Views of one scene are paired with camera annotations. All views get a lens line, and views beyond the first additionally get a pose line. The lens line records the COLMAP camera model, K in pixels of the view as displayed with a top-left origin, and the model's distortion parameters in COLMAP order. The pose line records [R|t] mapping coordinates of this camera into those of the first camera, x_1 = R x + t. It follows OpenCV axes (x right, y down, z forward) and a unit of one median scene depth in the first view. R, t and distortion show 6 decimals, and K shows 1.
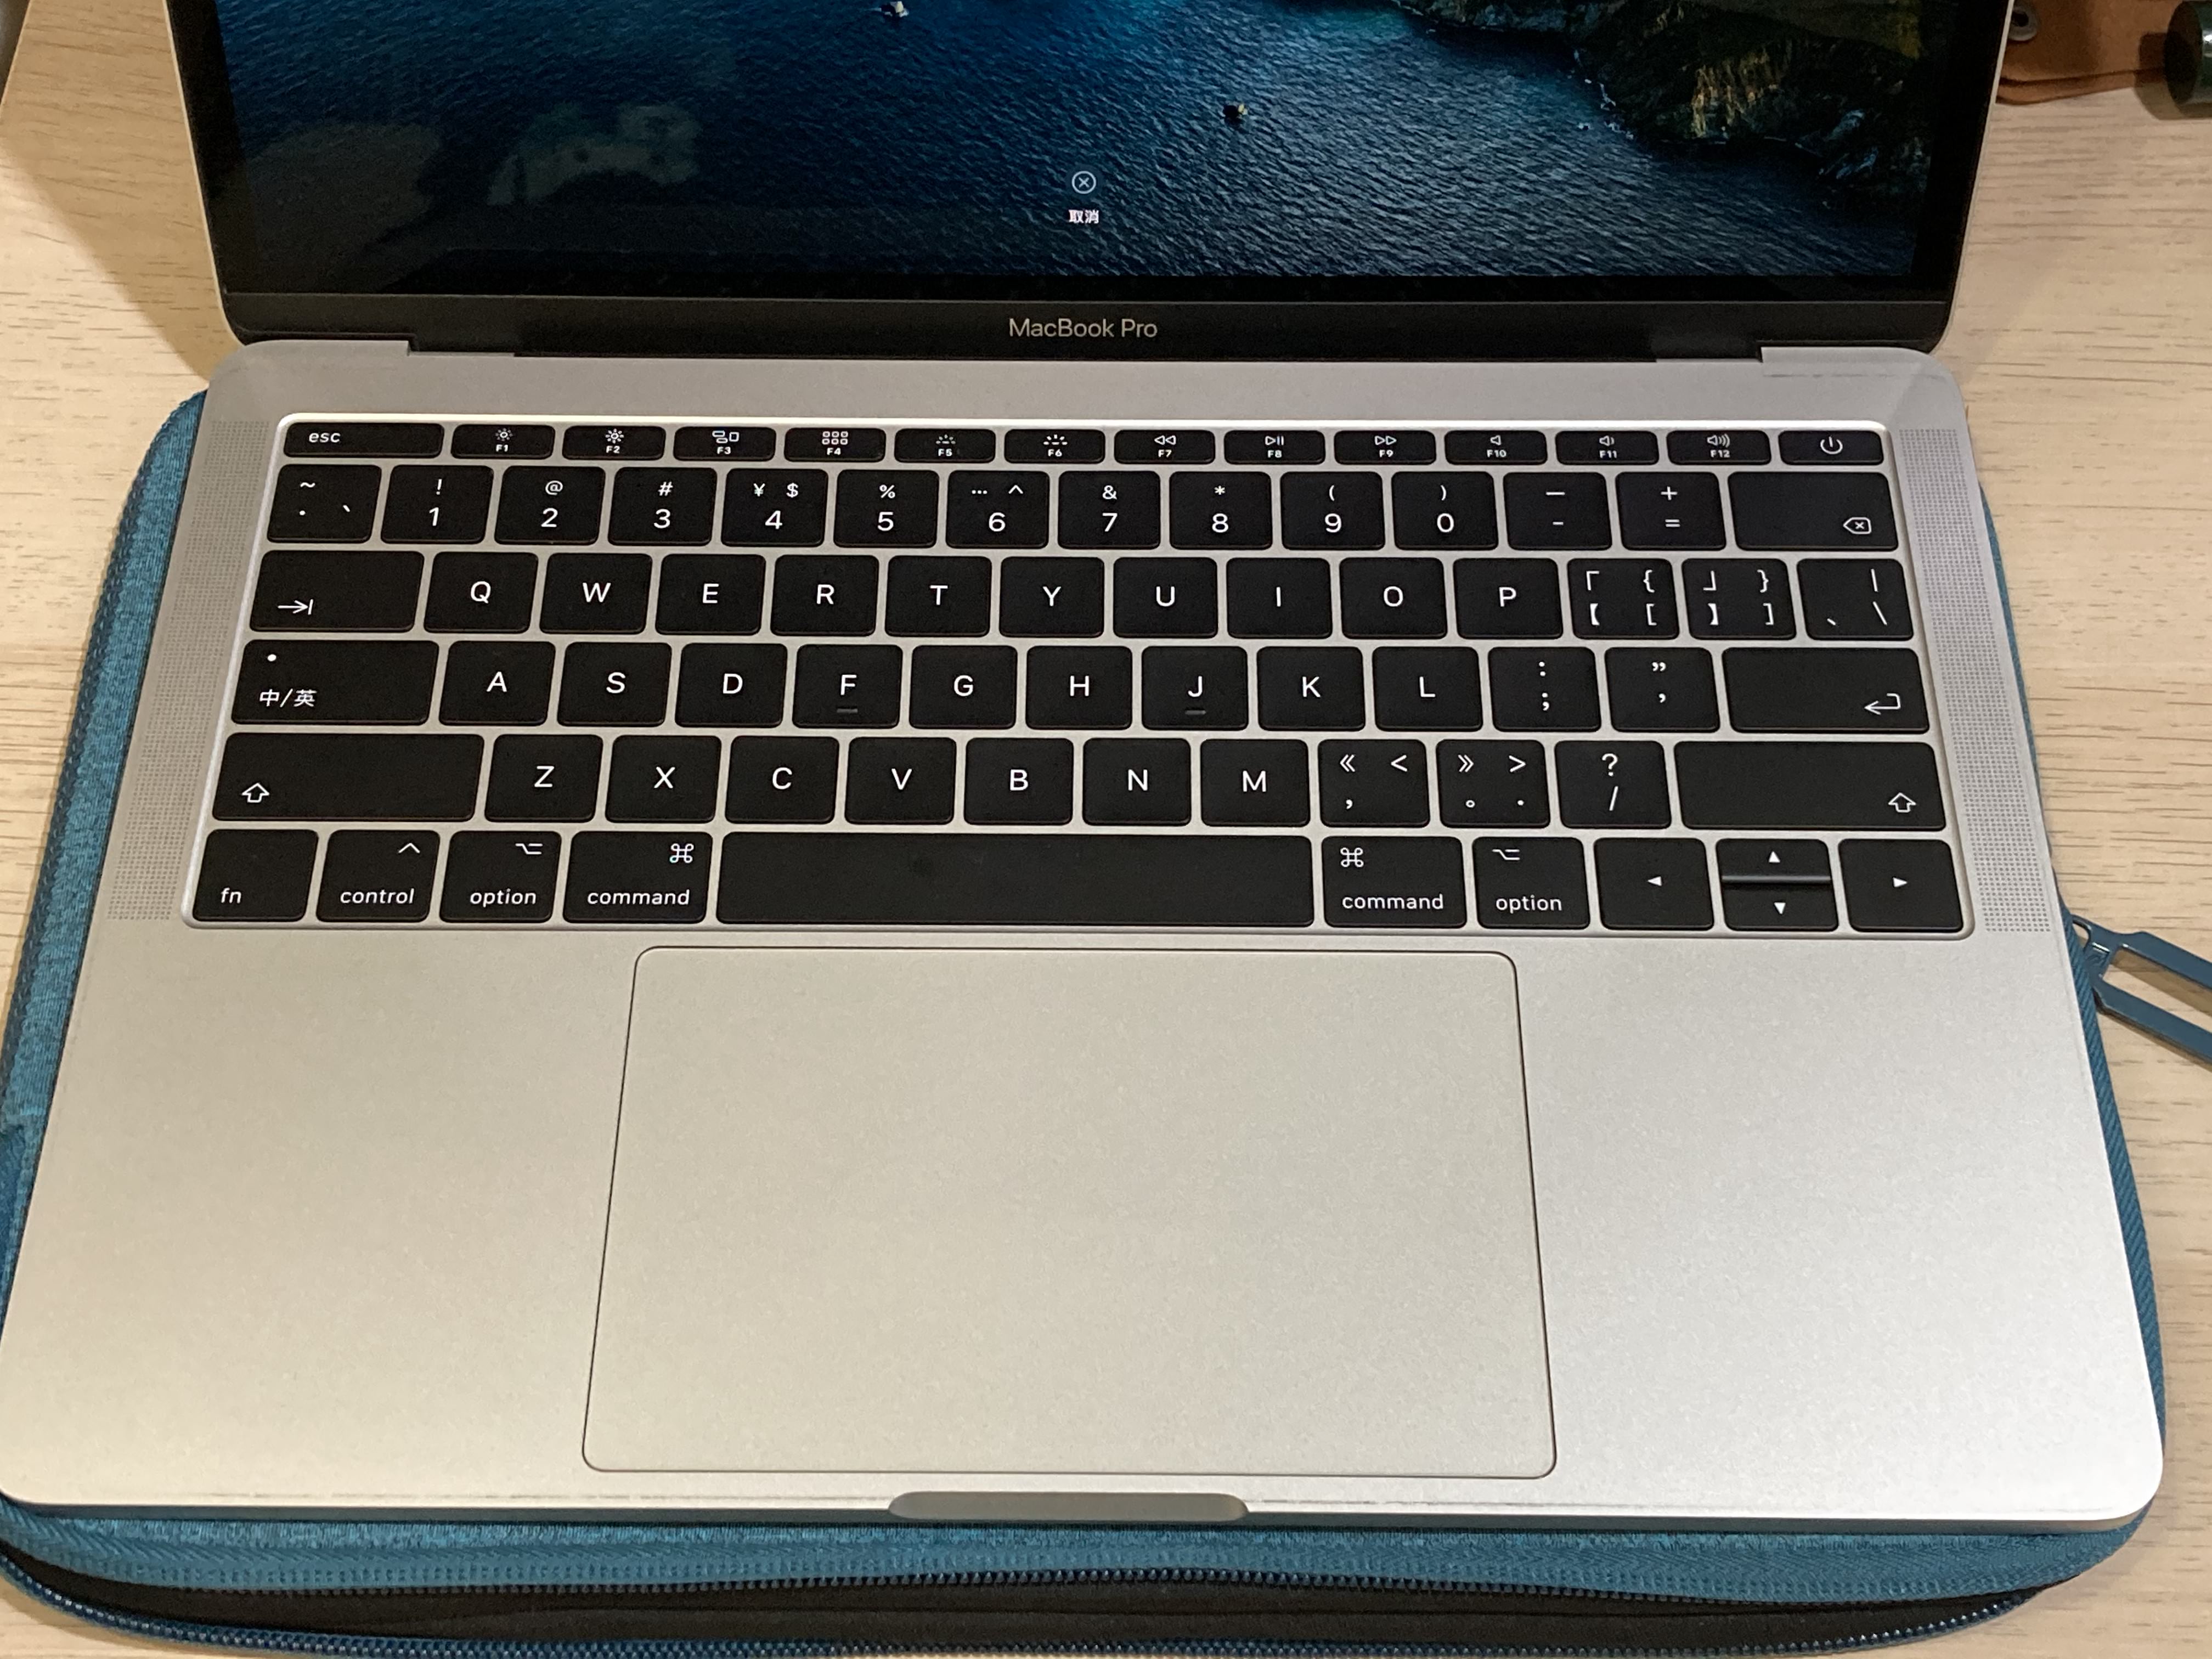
lens RADIAL K [[3029.7, 0, 1110.0], [0, 3029.7, 836.1], [0, 0, 1]] dist [0.068829, 0.000000]
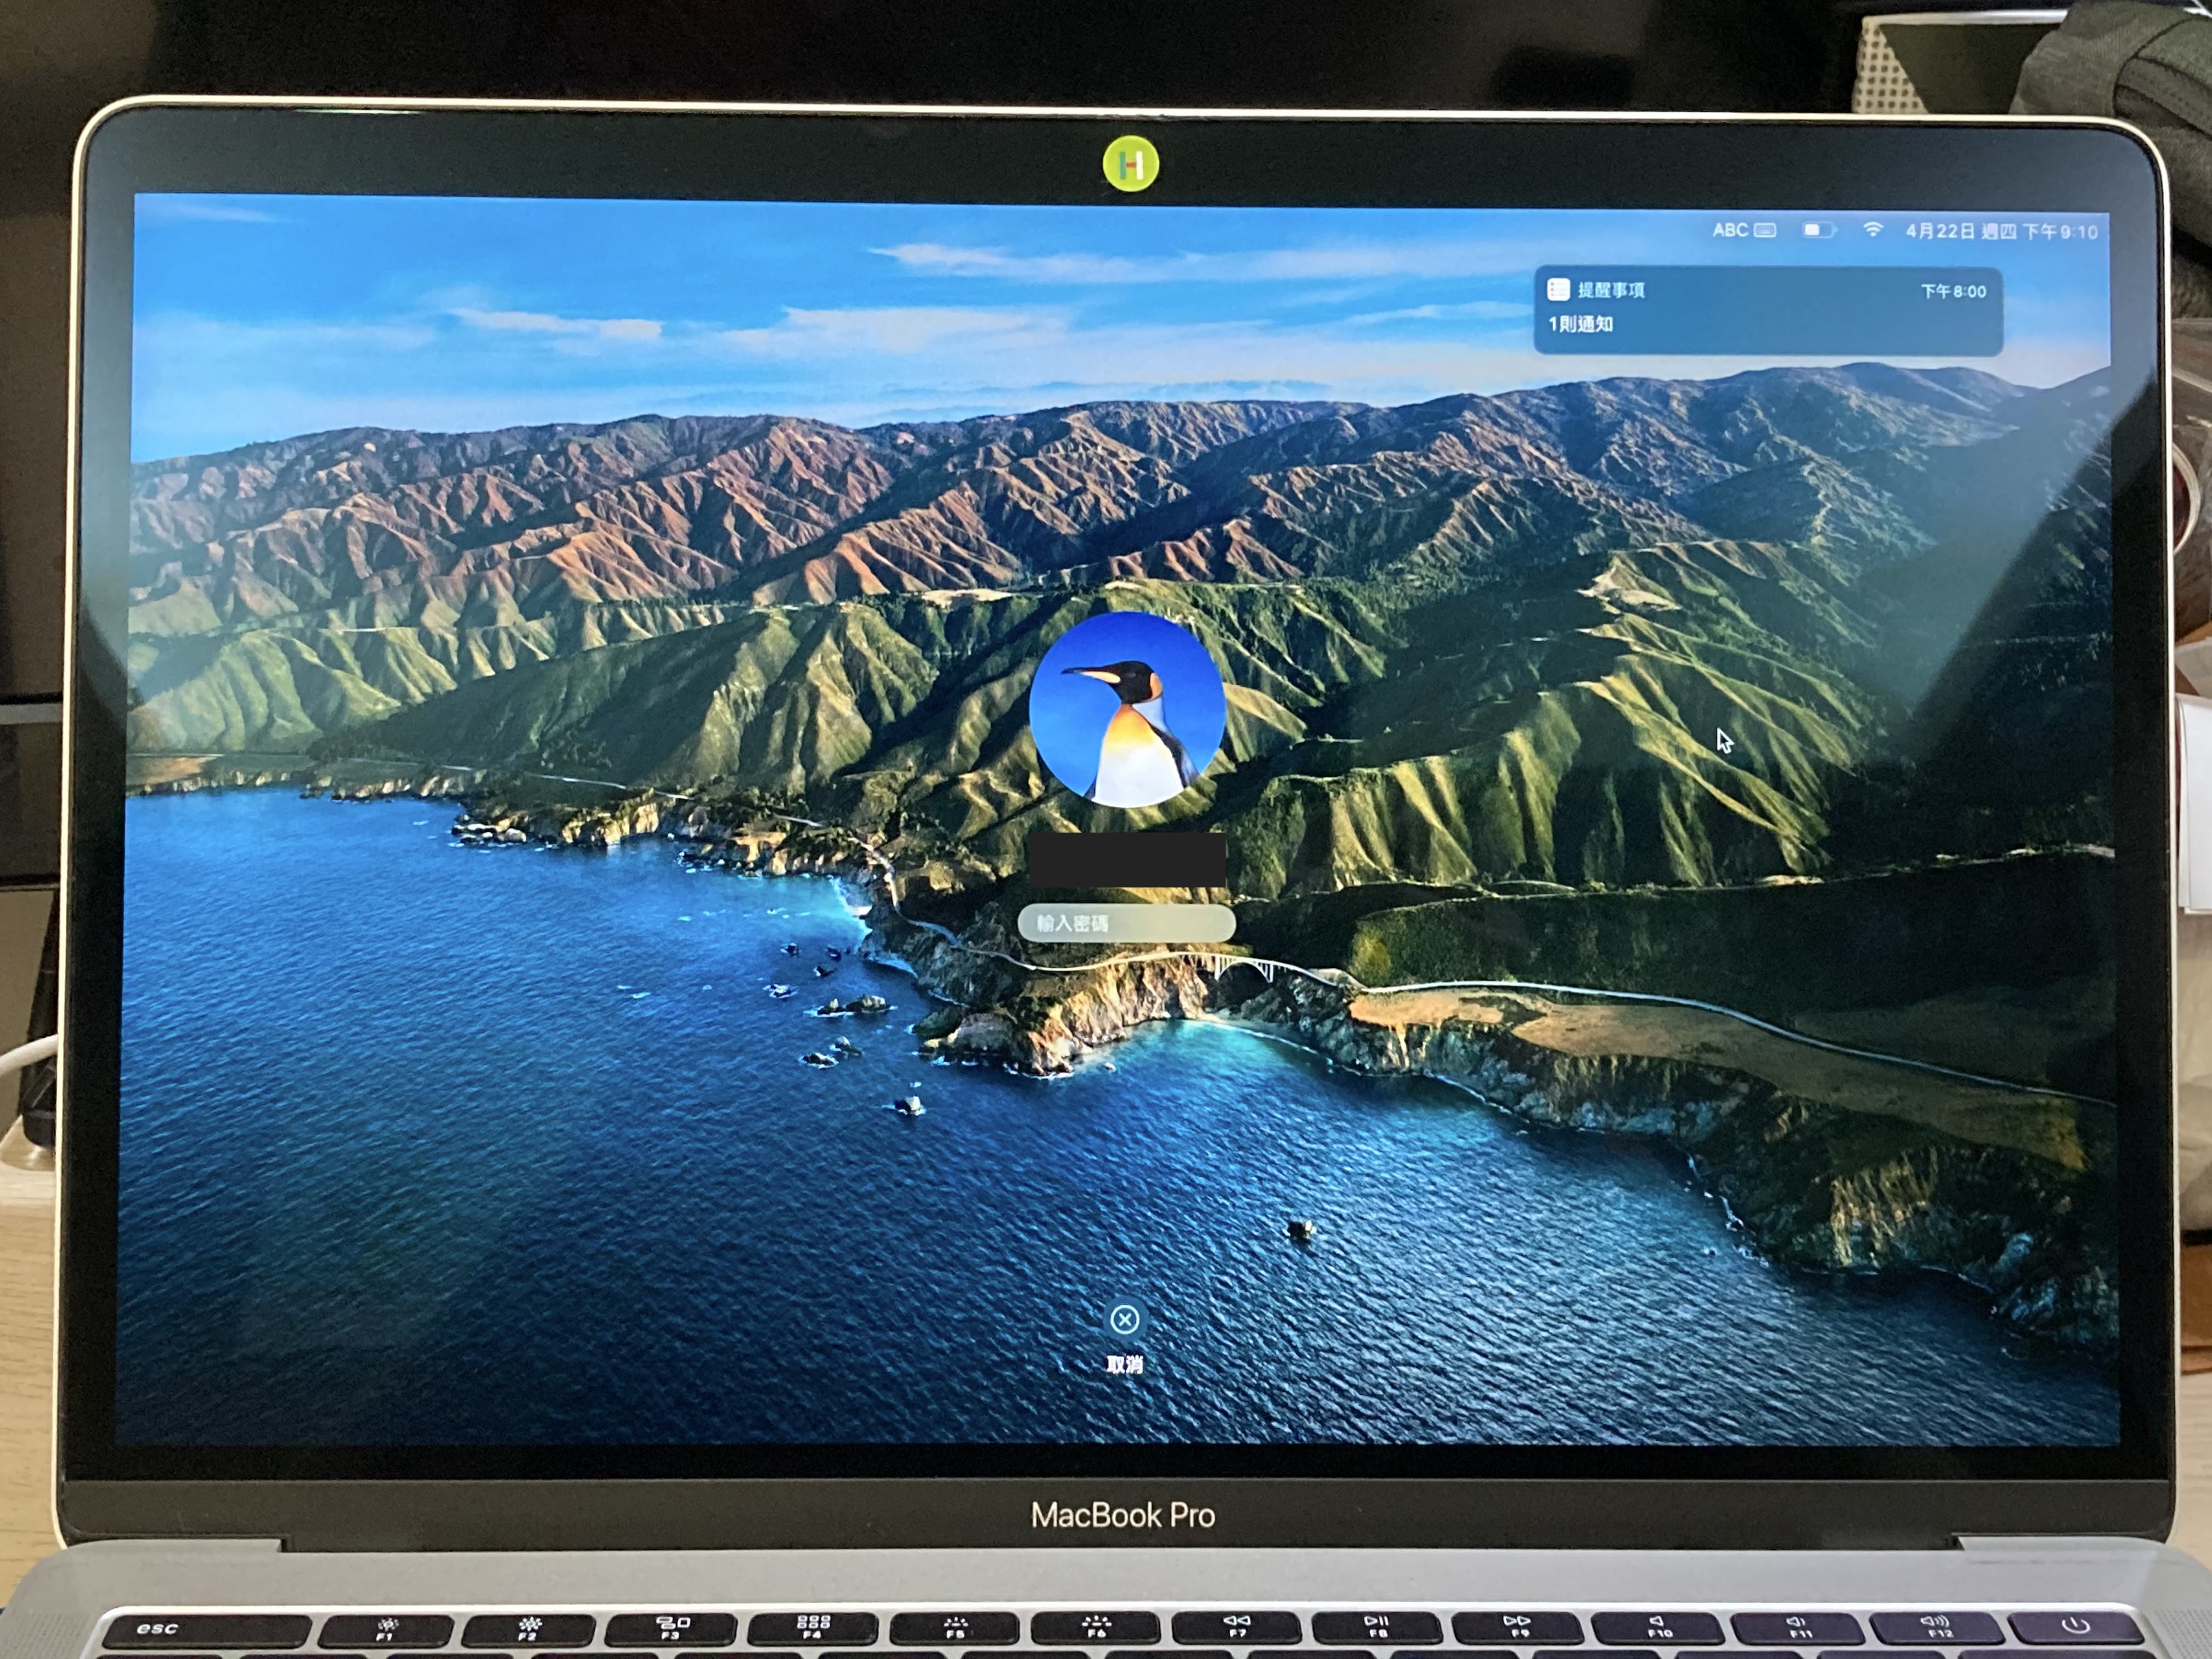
lens RADIAL K [[3029.7, 0, 1095.6], [0, 3029.7, 827.7], [0, 0, 1]] dist [0.068829, 0.000000]
pose [[0.999456, -0.002810, 0.032872, -0.044028], [0.022655, 0.782773, -0.621895, 0.199848], [-0.023983, 0.622301, 0.782411, 0.260913]]
